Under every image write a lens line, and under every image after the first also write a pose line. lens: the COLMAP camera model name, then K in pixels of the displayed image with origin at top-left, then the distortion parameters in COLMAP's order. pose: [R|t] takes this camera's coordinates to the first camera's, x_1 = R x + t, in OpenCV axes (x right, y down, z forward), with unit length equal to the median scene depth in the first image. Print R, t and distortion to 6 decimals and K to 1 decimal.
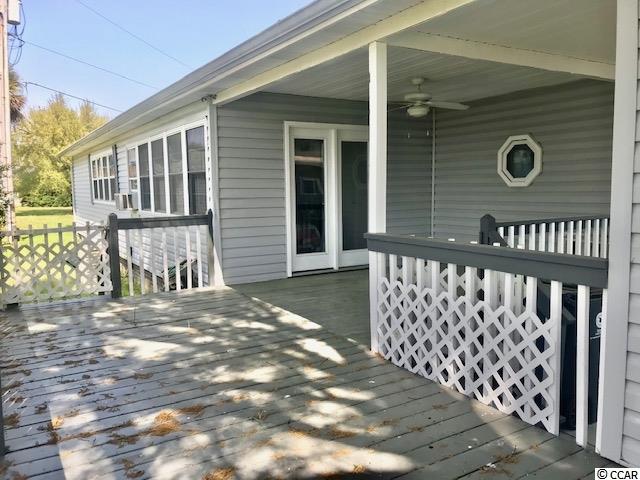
lens RADIAL K [[528.0, 0, 319.9], [0, 528.0, 239.7], [0, 0, 1]] dist [0.031813, -0.044545]
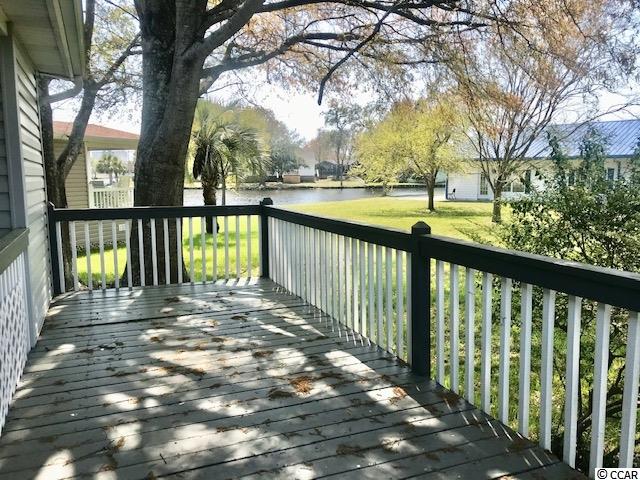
lens RADIAL K [[528.0, 0, 320.4], [0, 528.0, 238.8], [0, 0, 1]] dist [0.031813, -0.044545]
pose [[-0.988500, 0.004413, 0.151157, -0.458655], [0.039212, 0.972865, 0.228026, -0.202118], [-0.146049, 0.231331, -0.961850, 1.842803]]
